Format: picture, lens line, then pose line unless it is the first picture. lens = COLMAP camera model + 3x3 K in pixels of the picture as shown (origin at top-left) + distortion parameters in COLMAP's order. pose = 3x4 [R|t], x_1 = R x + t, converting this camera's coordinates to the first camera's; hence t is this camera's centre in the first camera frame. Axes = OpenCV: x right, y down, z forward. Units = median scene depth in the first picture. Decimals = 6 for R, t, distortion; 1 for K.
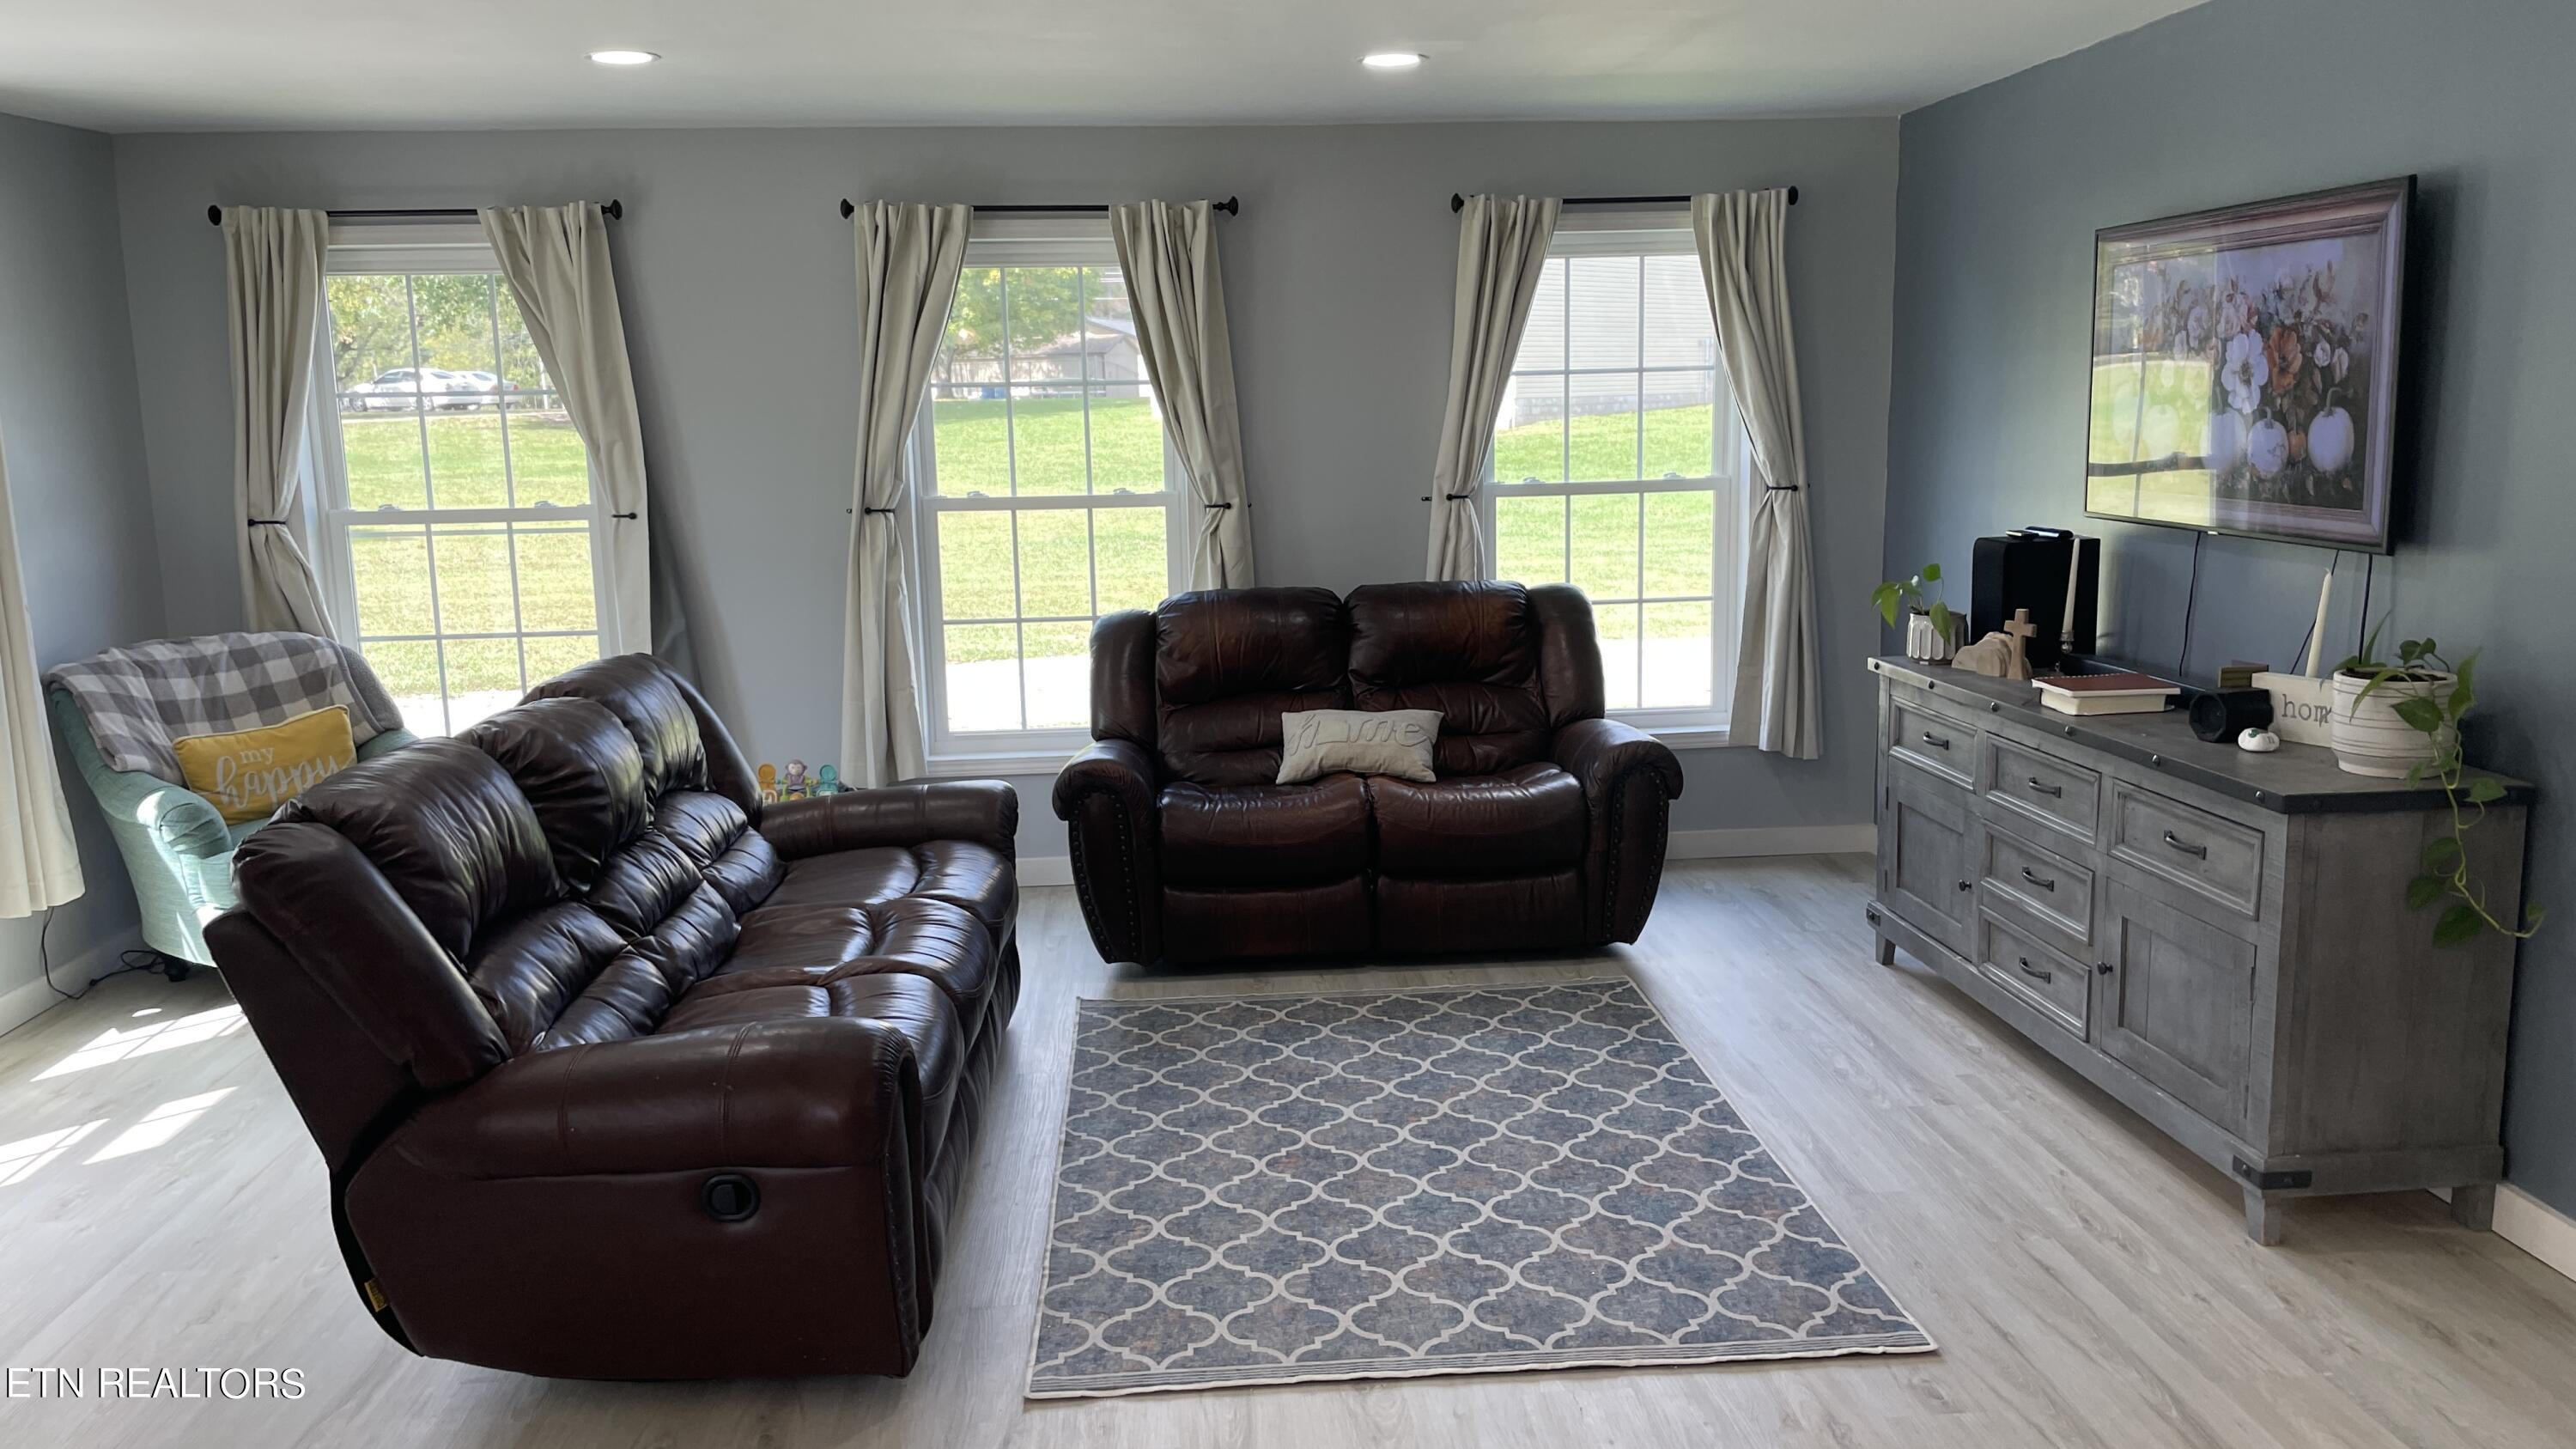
lens RADIAL K [[1954.9, 0, 1302.6], [0, 1954.9, 722.3], [0, 0, 1]] dist [0.089463, -0.122748]
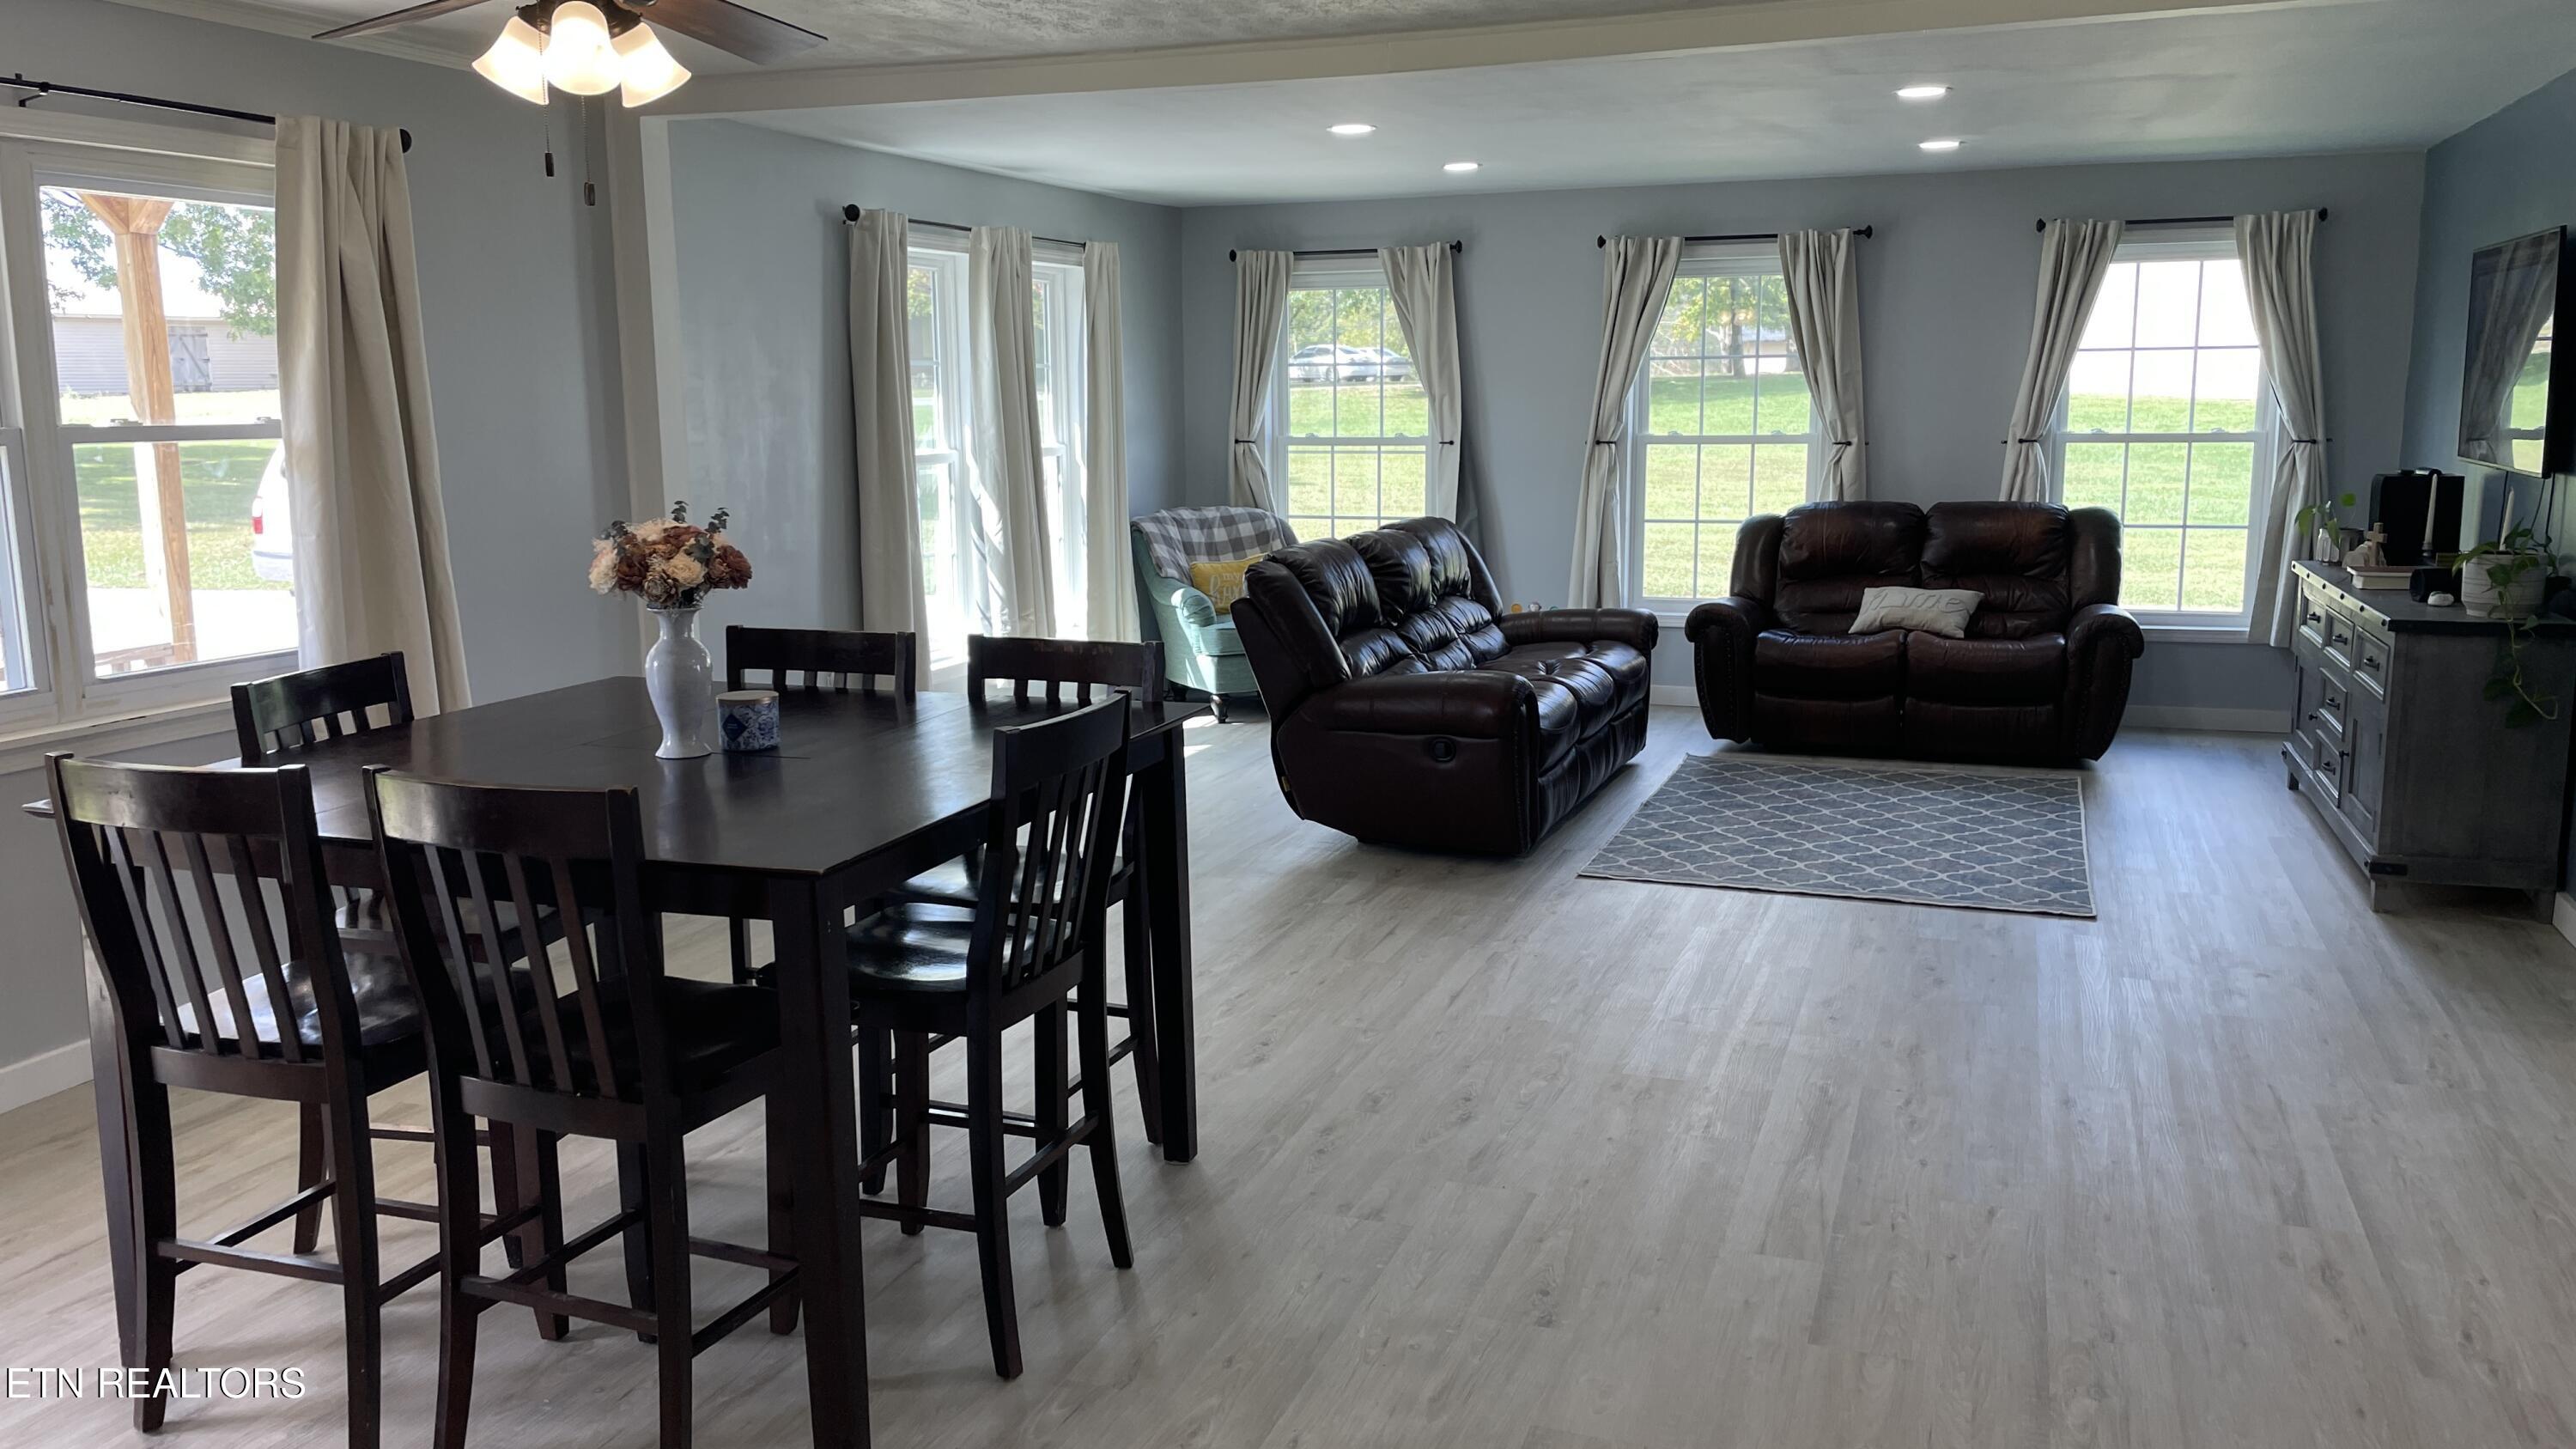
lens RADIAL K [[1965.6, 0, 1254.8], [0, 1965.6, 705.4], [0, 0, 1]] dist [0.081598, -0.130650]
pose [[0.900032, 0.082412, -0.427960, 0.211228], [-0.080699, 0.996492, 0.022178, 0.083545], [0.428287, 0.014575, 0.903525, -0.487943]]
